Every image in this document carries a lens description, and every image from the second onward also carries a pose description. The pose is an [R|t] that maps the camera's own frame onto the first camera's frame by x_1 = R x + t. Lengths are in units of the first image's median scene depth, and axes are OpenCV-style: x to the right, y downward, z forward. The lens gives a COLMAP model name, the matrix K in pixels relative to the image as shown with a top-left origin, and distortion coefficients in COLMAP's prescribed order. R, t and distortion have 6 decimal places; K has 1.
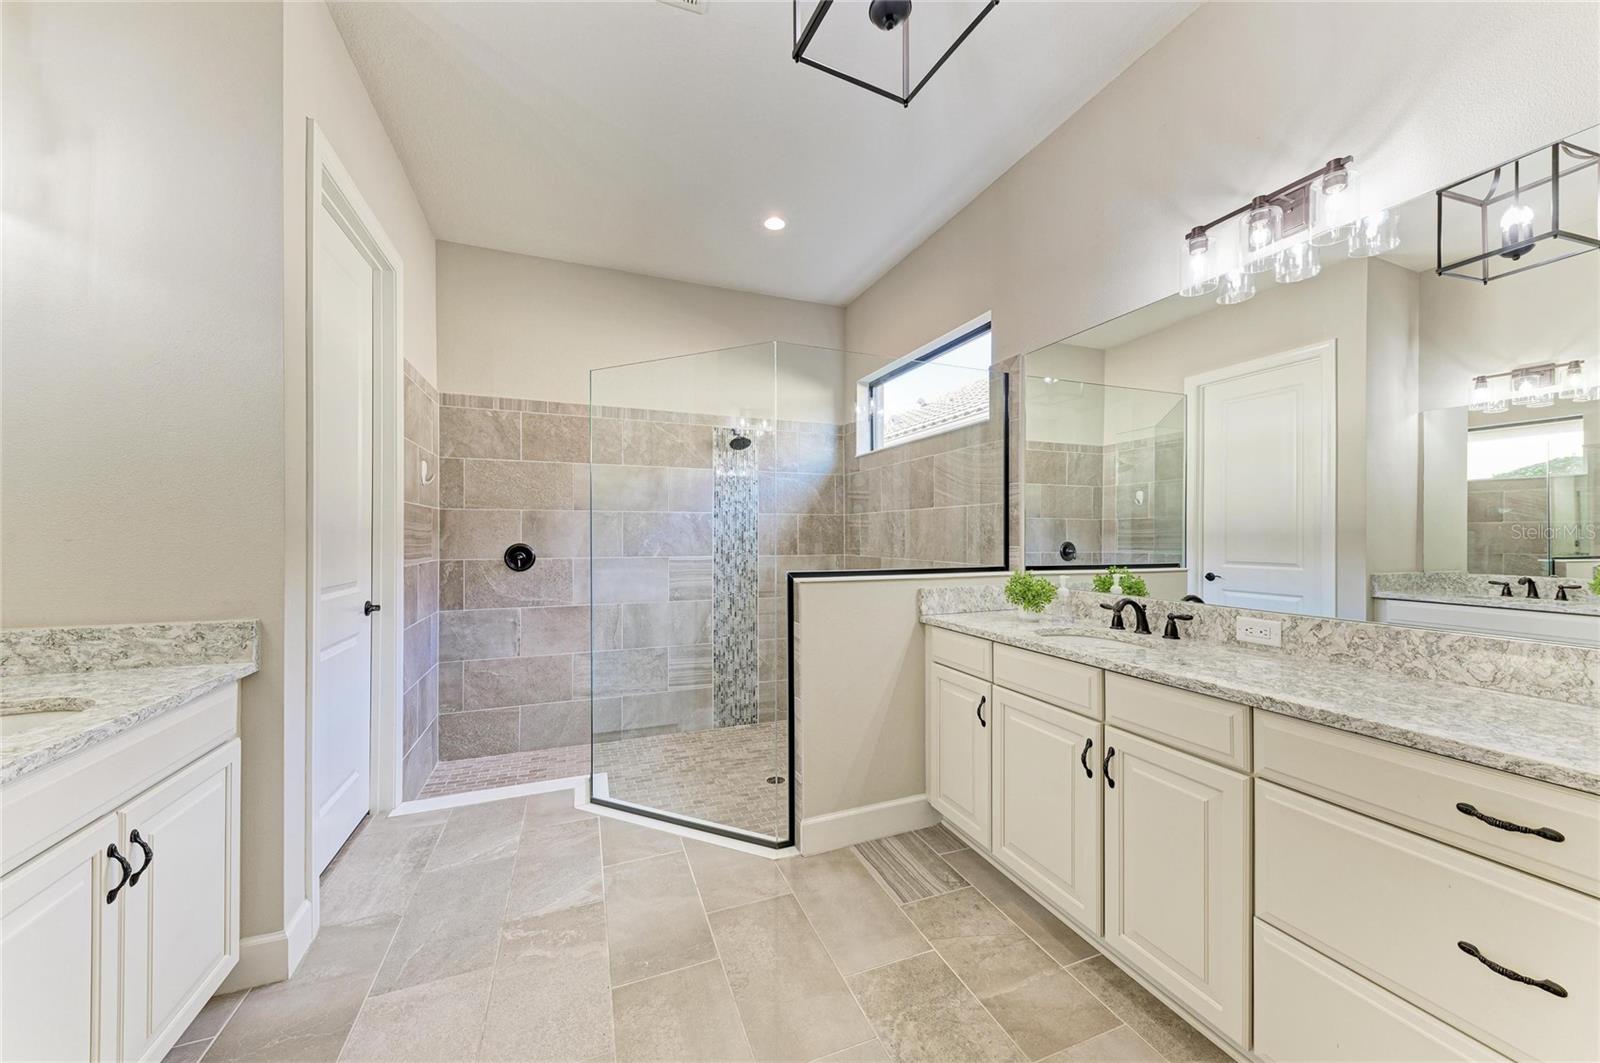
lens RADIAL K [[581.7, 0, 796.0], [0, 581.7, 535.3], [0, 0, 1]] dist [0.017140, -0.006333]
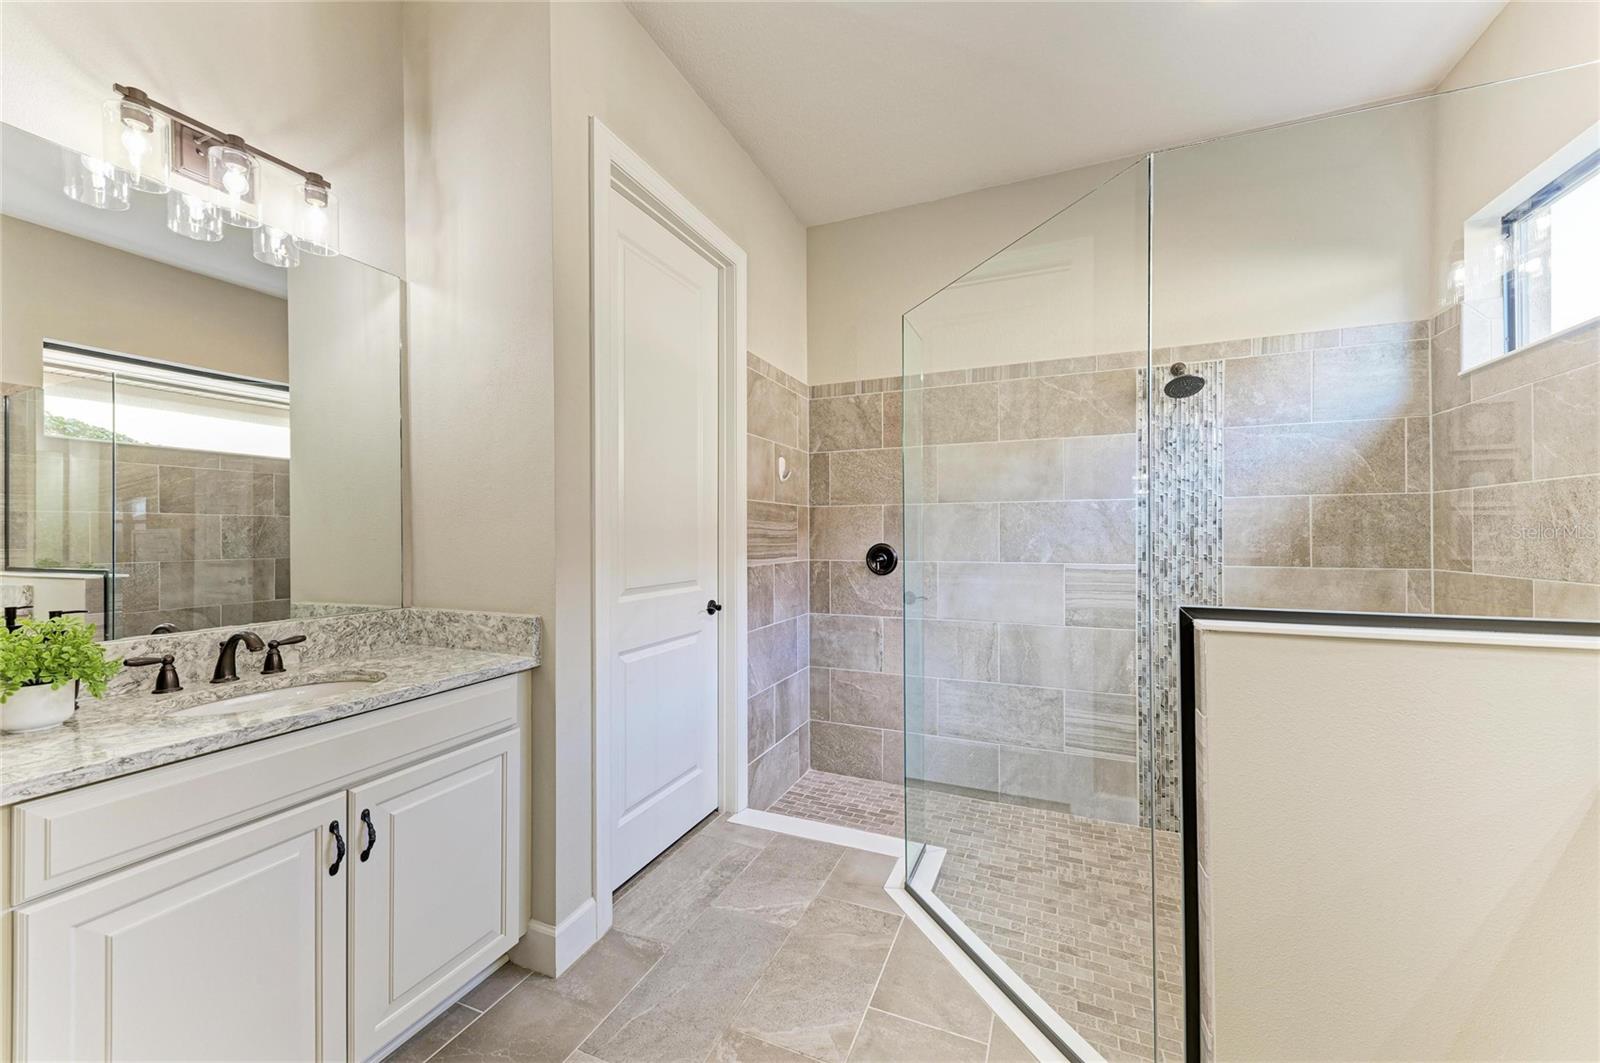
lens RADIAL K [[603.1, 0, 797.8], [0, 603.1, 535.1], [0, 0, 1]] dist [0.001980, 0.000143]
pose [[0.710229, -0.002487, -0.703967, 0.075869], [0.003683, 0.999993, 0.000183, 0.000950], [0.703961, -0.002723, 0.710233, 0.275783]]
